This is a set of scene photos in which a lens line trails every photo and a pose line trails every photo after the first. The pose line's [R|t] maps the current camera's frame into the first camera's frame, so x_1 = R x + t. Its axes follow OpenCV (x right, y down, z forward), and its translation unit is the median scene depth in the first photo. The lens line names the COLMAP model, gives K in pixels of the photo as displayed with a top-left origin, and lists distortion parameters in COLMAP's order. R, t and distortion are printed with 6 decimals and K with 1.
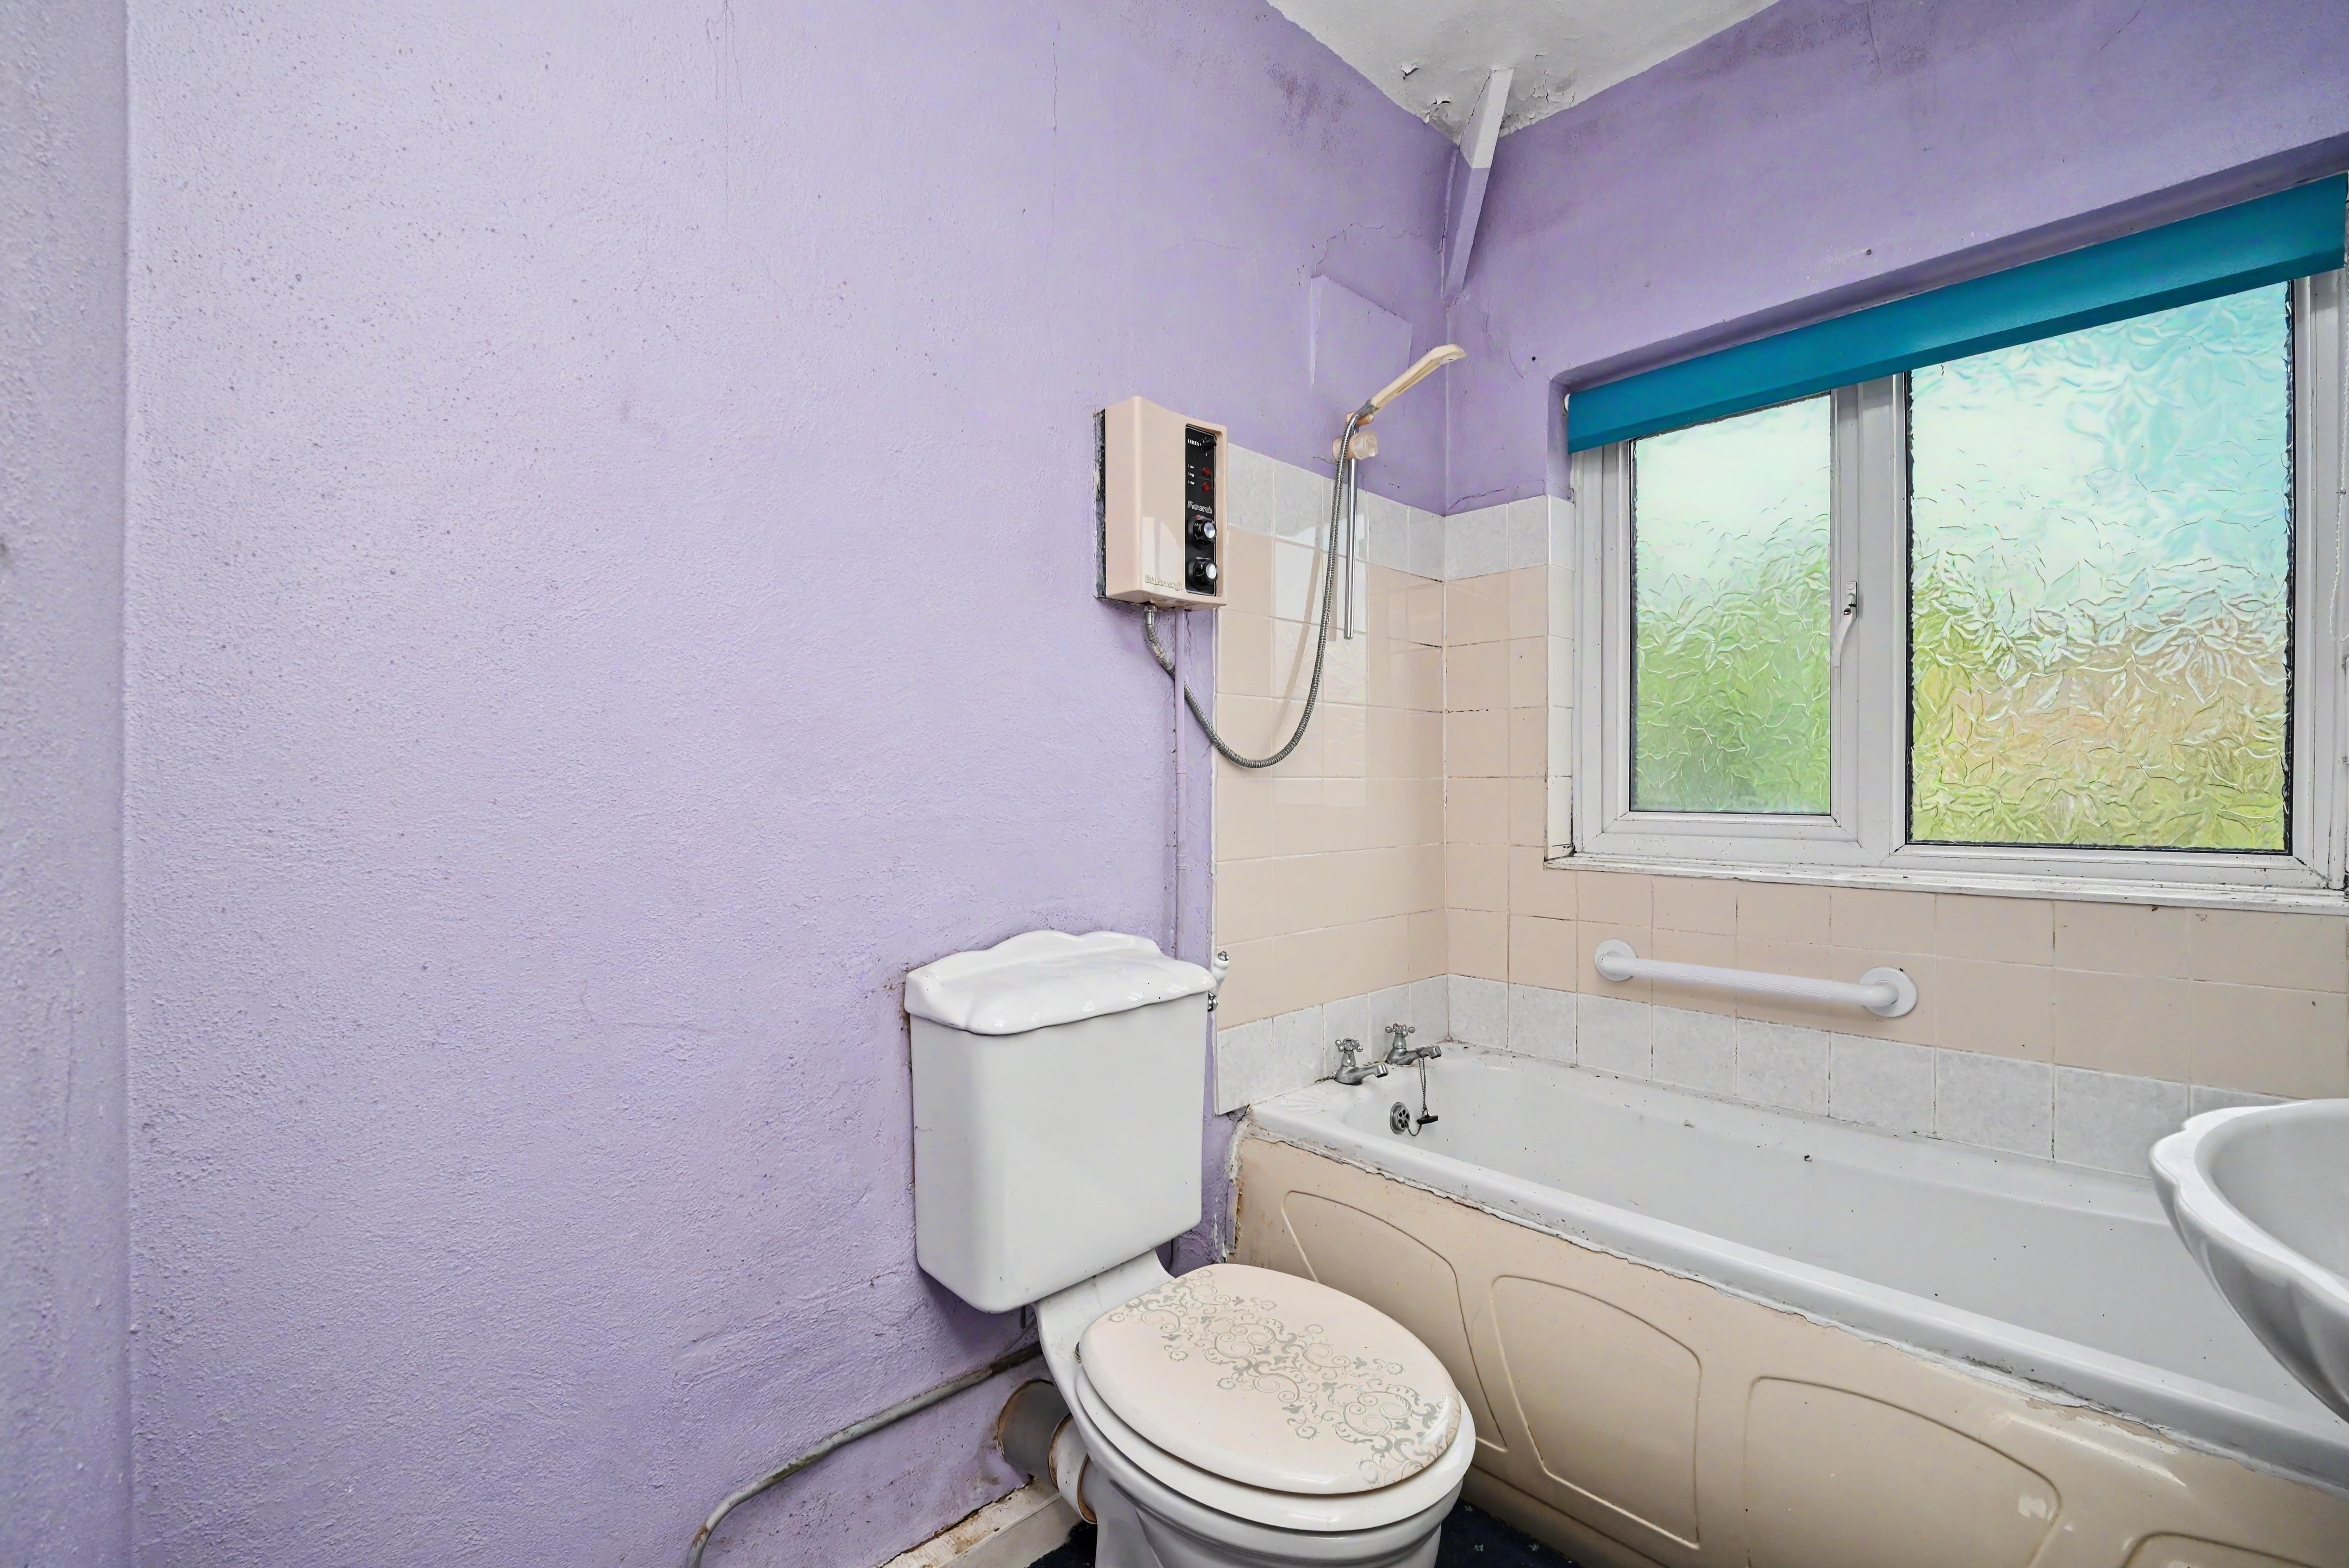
lens RADIAL K [[981.3, 0, 1176.7], [0, 981.3, 785.2], [0, 0, 1]] dist [-0.016008, -0.000350]
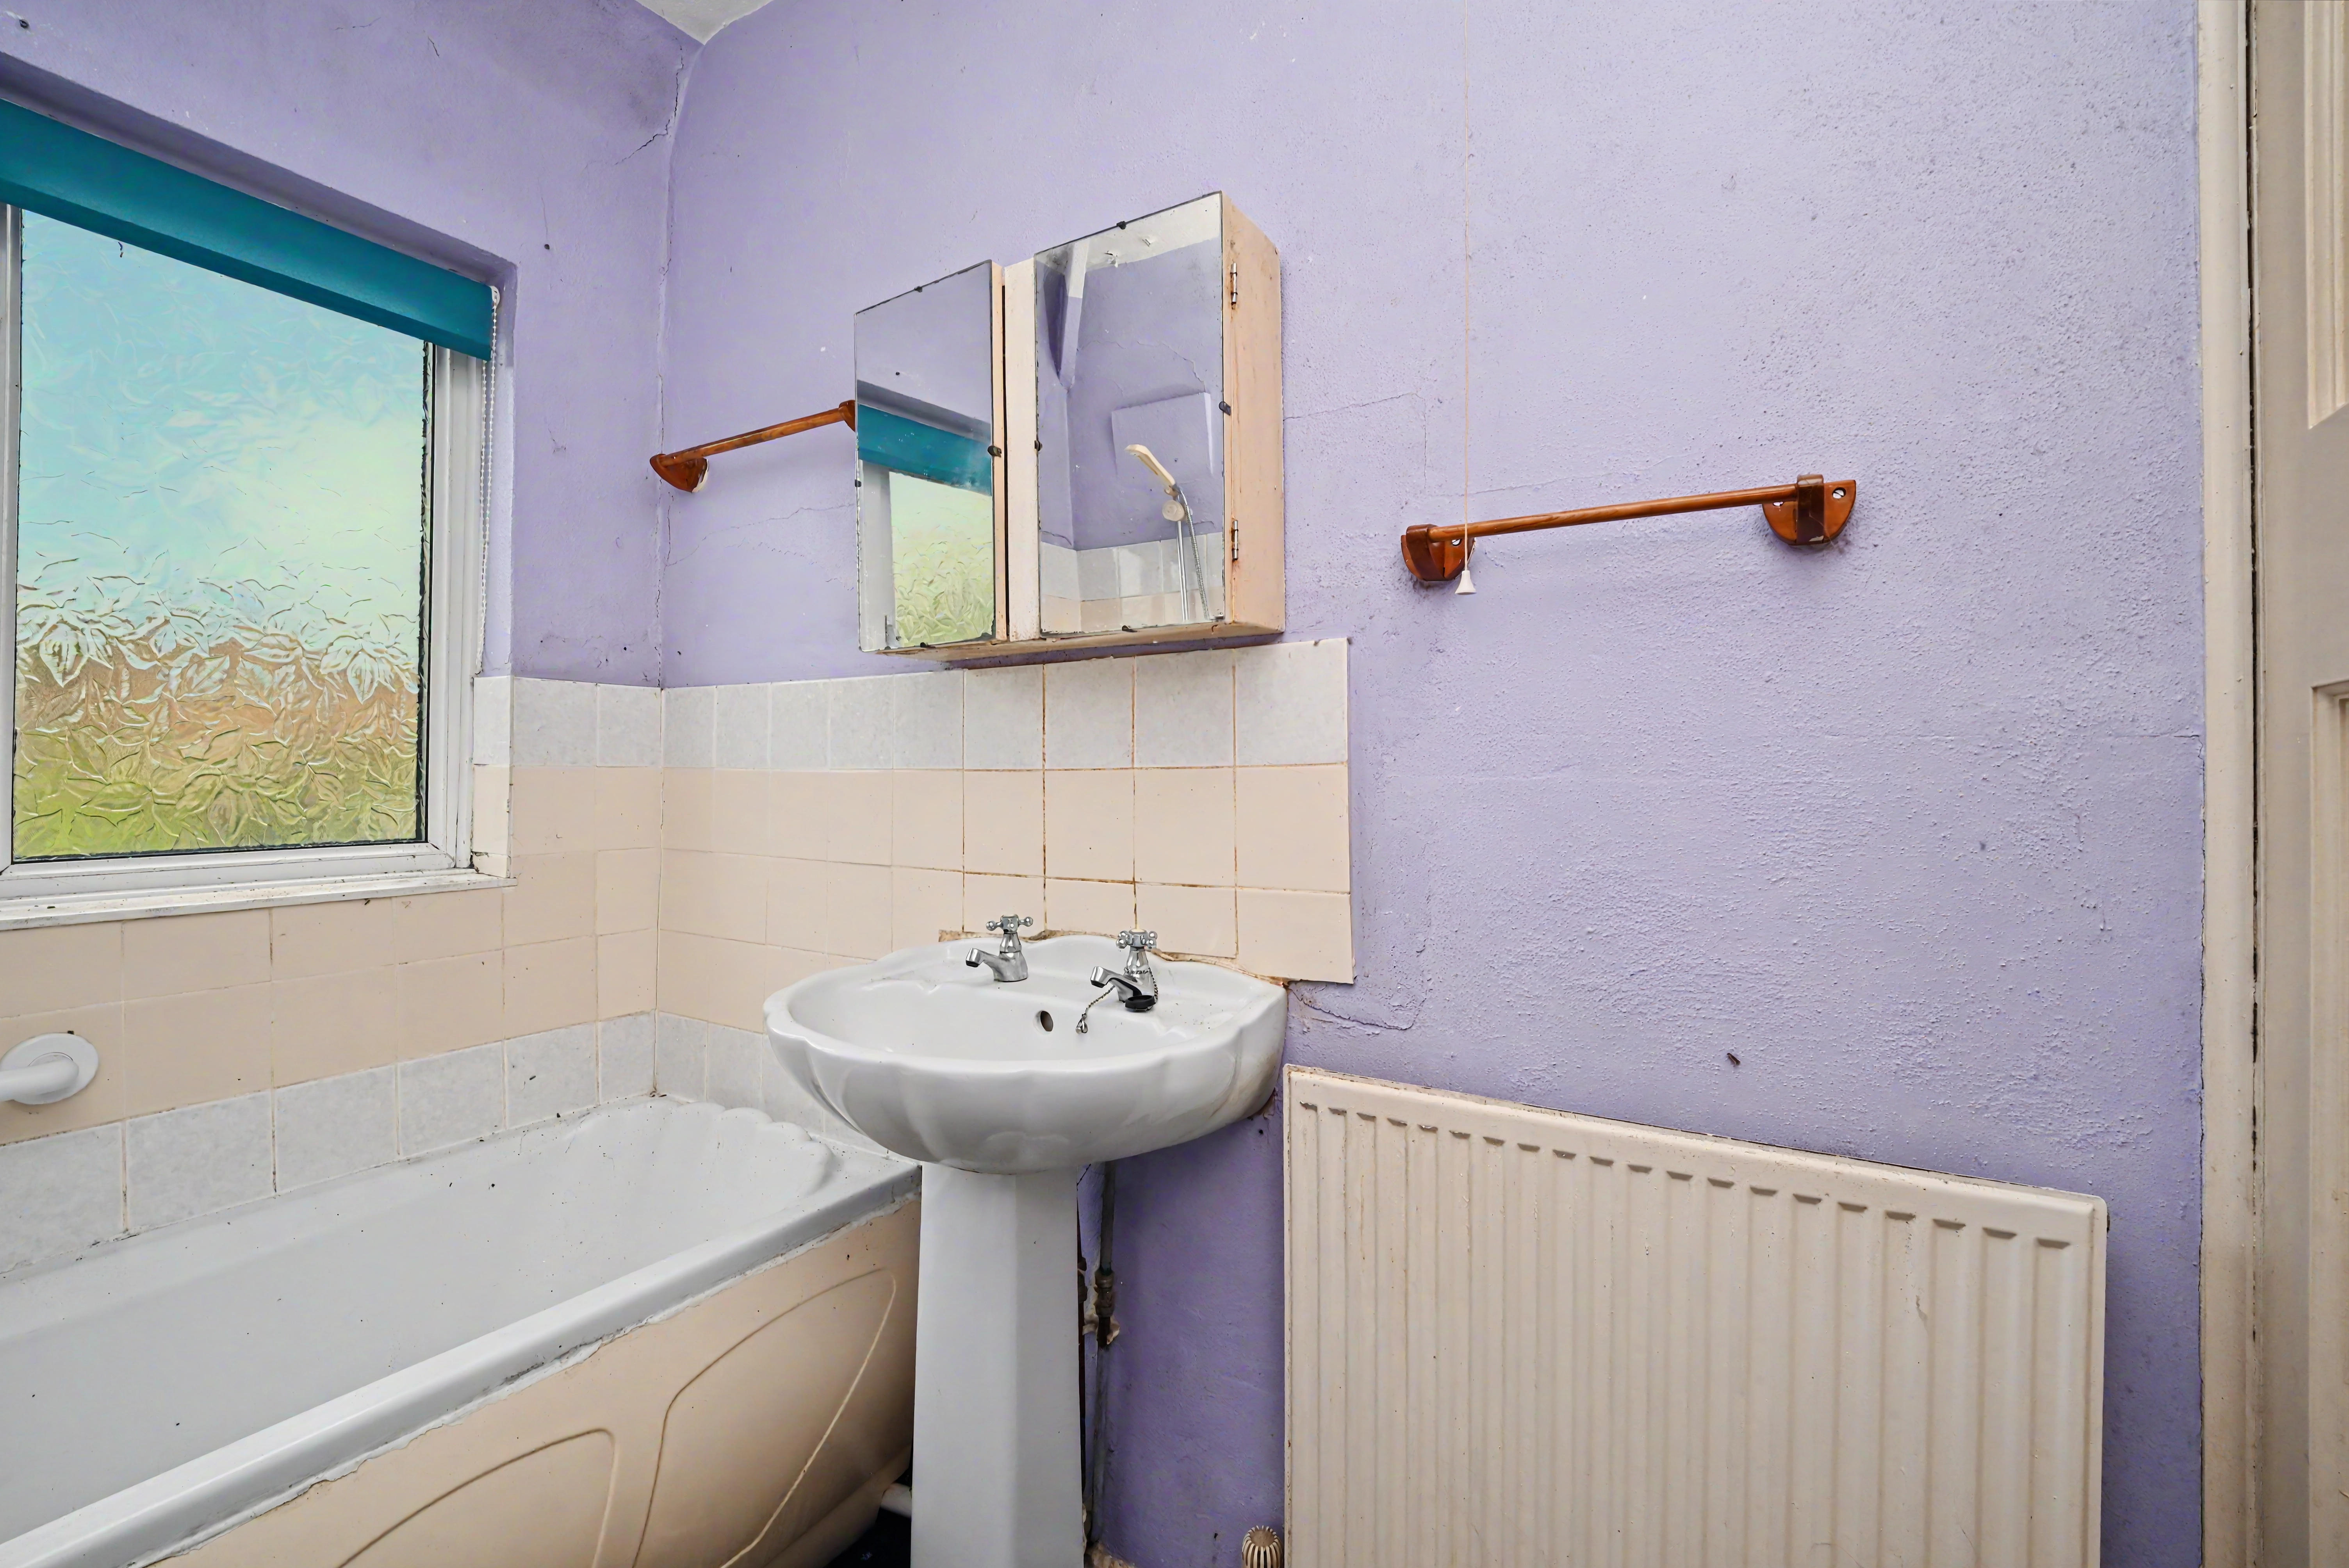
lens RADIAL K [[981.3, 0, 1179.0], [0, 981.3, 778.3], [0, 0, 1]] dist [-0.016008, -0.000350]
pose [[-0.261576, 0.003300, 0.965177, -0.192342], [0.003854, 0.999990, -0.002375, 0.002692], [-0.965175, 0.003099, -0.261586, 0.418180]]
